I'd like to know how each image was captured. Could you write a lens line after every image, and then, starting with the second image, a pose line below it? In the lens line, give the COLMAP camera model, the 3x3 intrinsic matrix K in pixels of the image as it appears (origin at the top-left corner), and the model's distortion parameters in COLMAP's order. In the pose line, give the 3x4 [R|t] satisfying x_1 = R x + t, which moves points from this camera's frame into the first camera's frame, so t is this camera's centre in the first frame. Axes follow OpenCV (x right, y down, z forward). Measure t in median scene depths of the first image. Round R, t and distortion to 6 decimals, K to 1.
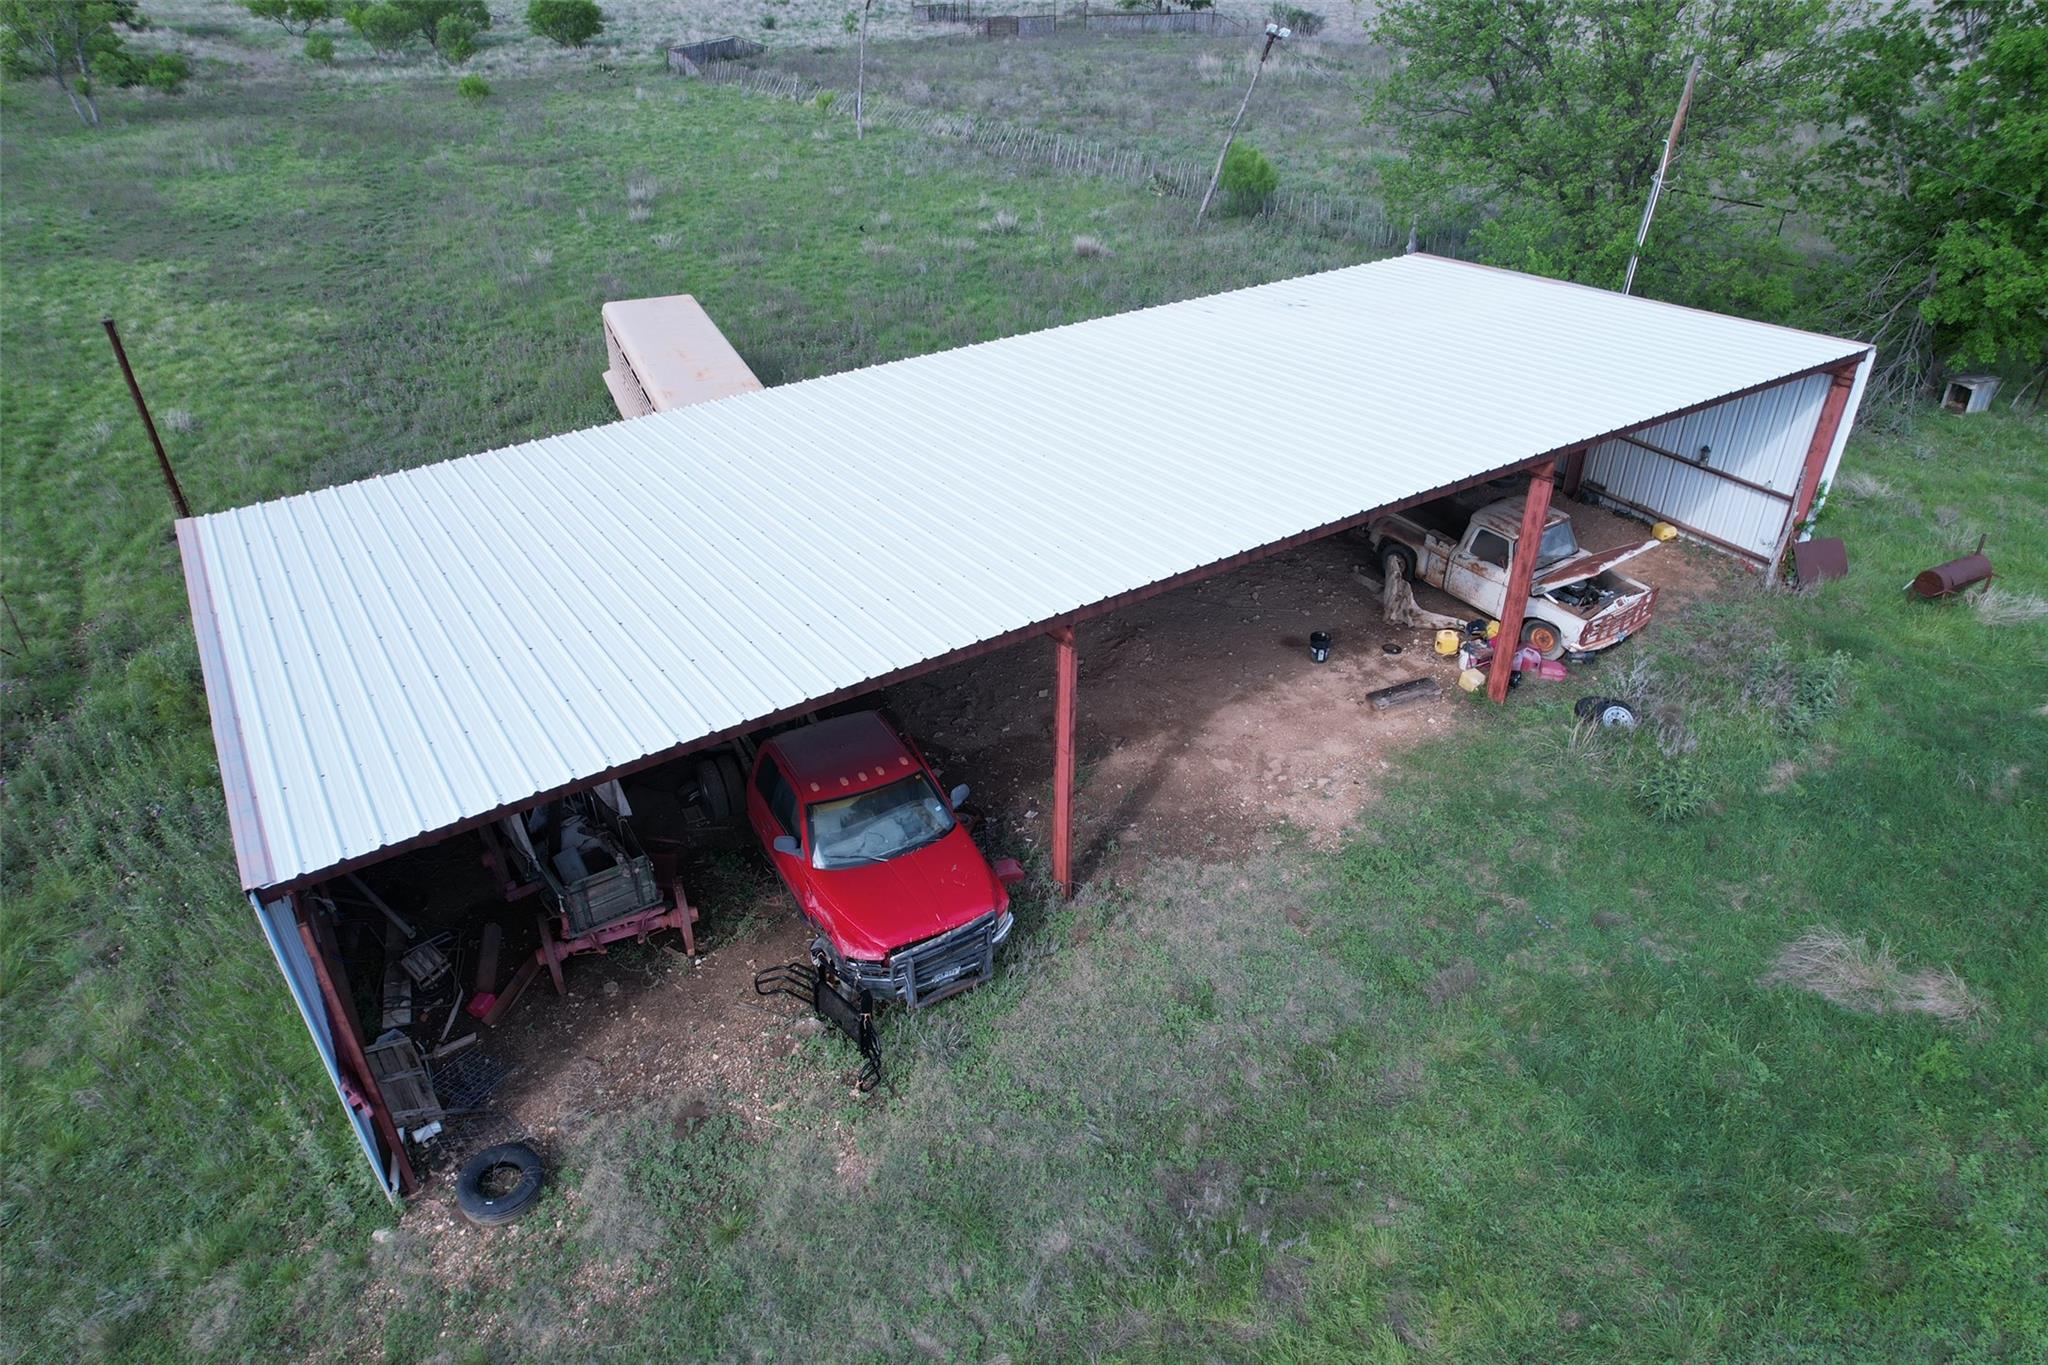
lens RADIAL K [[1288.6, 0, 1017.4], [0, 1288.6, 687.5], [0, 0, 1]] dist [-0.051167, 0.030412]
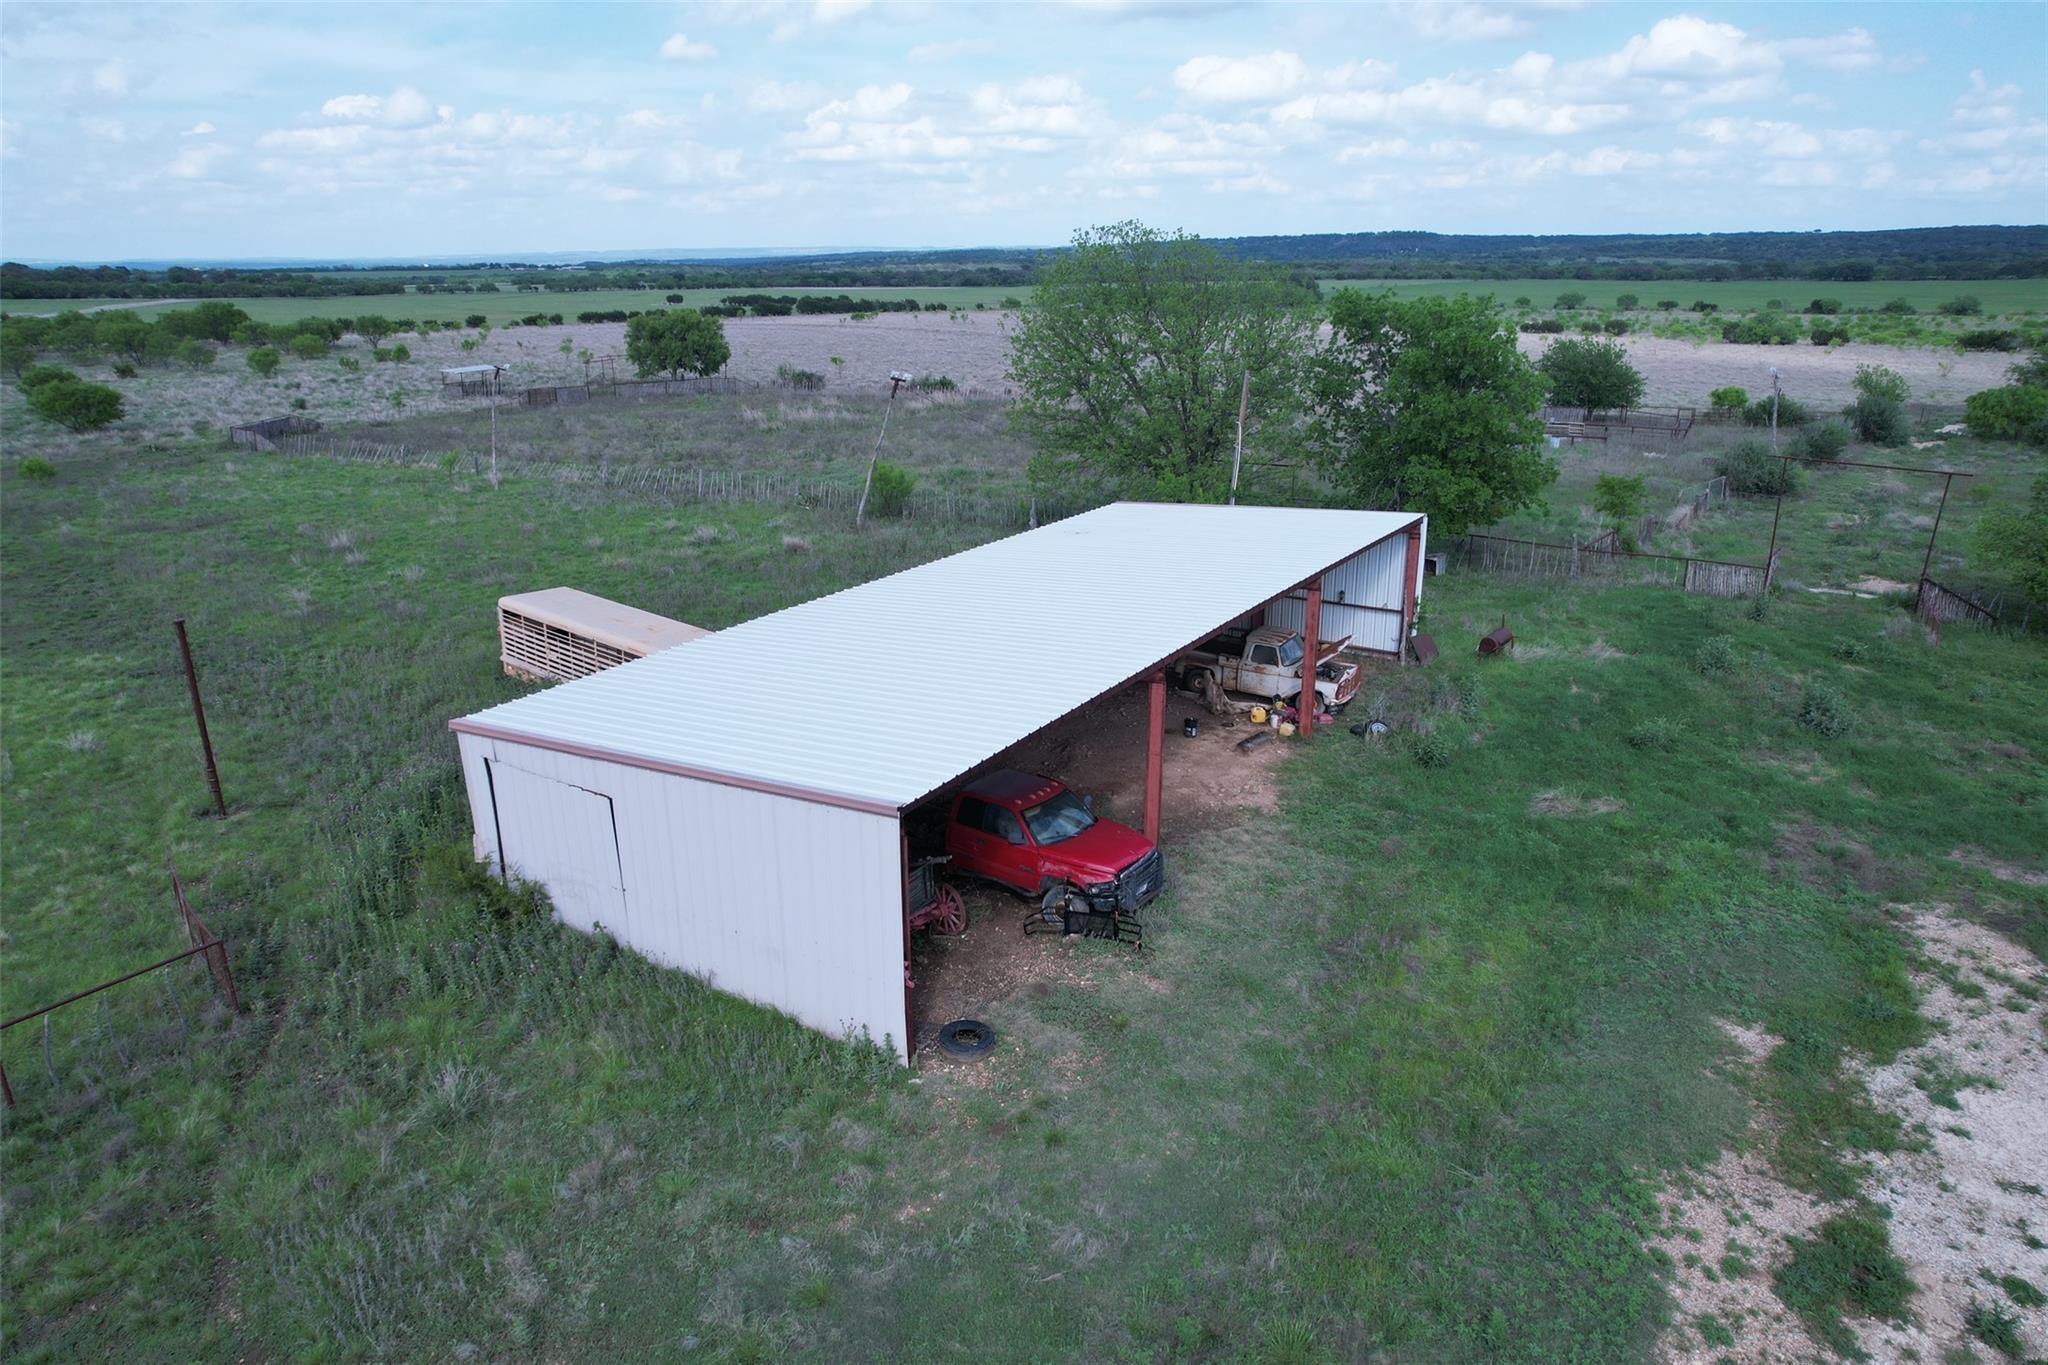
lens RADIAL K [[1288.6, 0, 1022.7], [0, 1288.6, 690.9], [0, 0, 1]] dist [-0.051167, 0.030412]
pose [[0.910729, -0.129063, 0.392321, -0.492528], [0.222615, 0.953518, -0.203093, 0.175798], [-0.347873, 0.272299, 0.897127, -0.280420]]
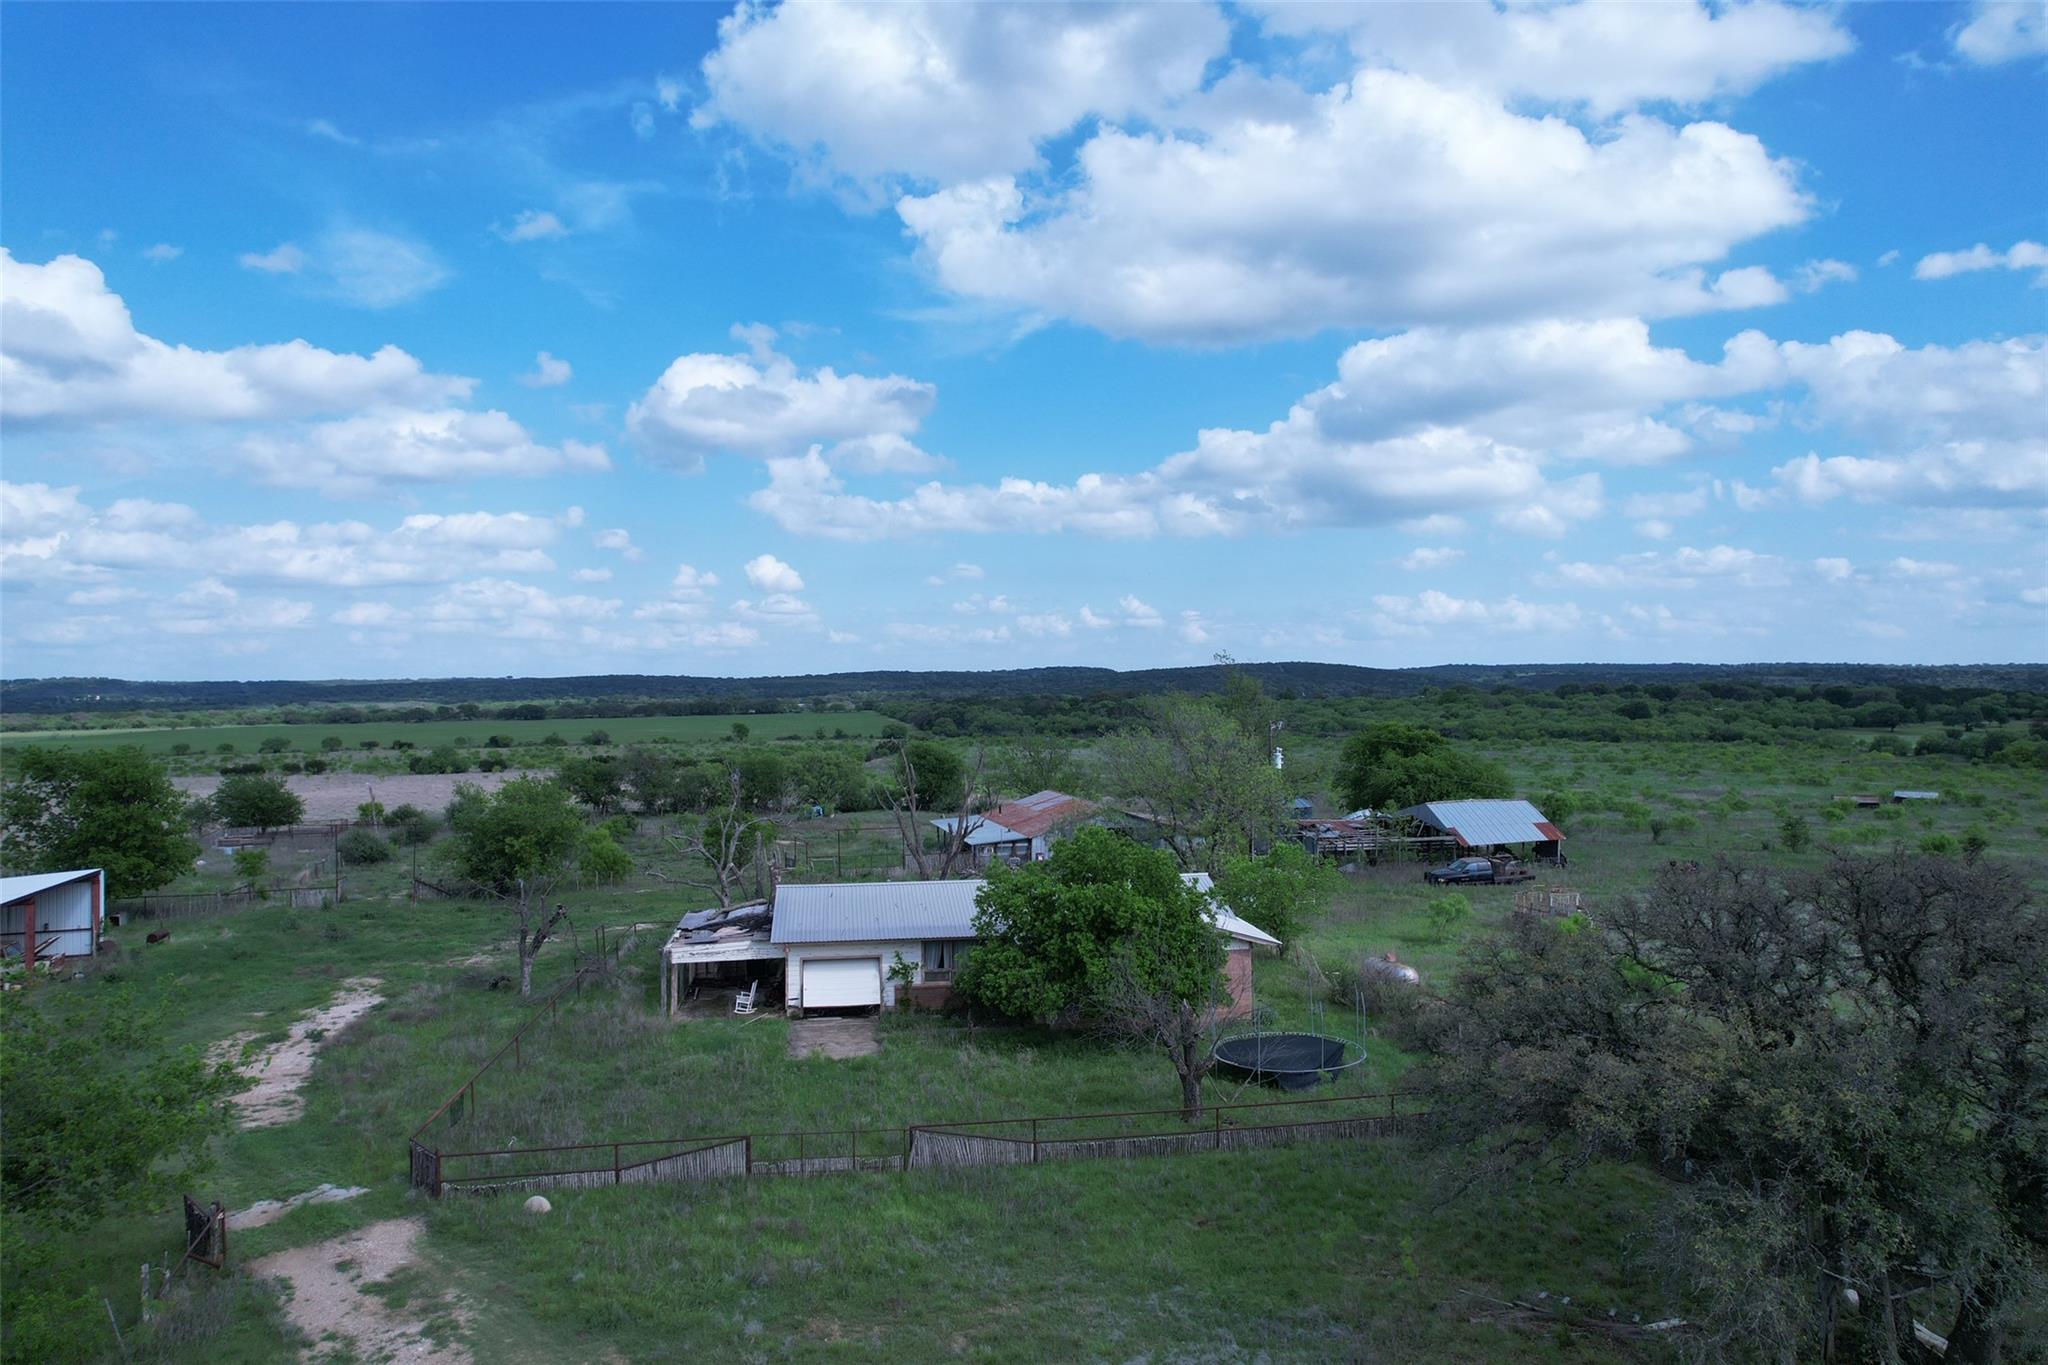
lens RADIAL K [[1288.6, 0, 1028.0], [0, 1288.6, 680.8], [0, 0, 1]] dist [-0.051167, 0.030412]
pose [[0.225891, 0.017672, 0.973992, -1.608634], [0.535565, 0.832922, -0.139322, 0.876445], [-0.813722, 0.553108, 0.178685, -1.437860]]
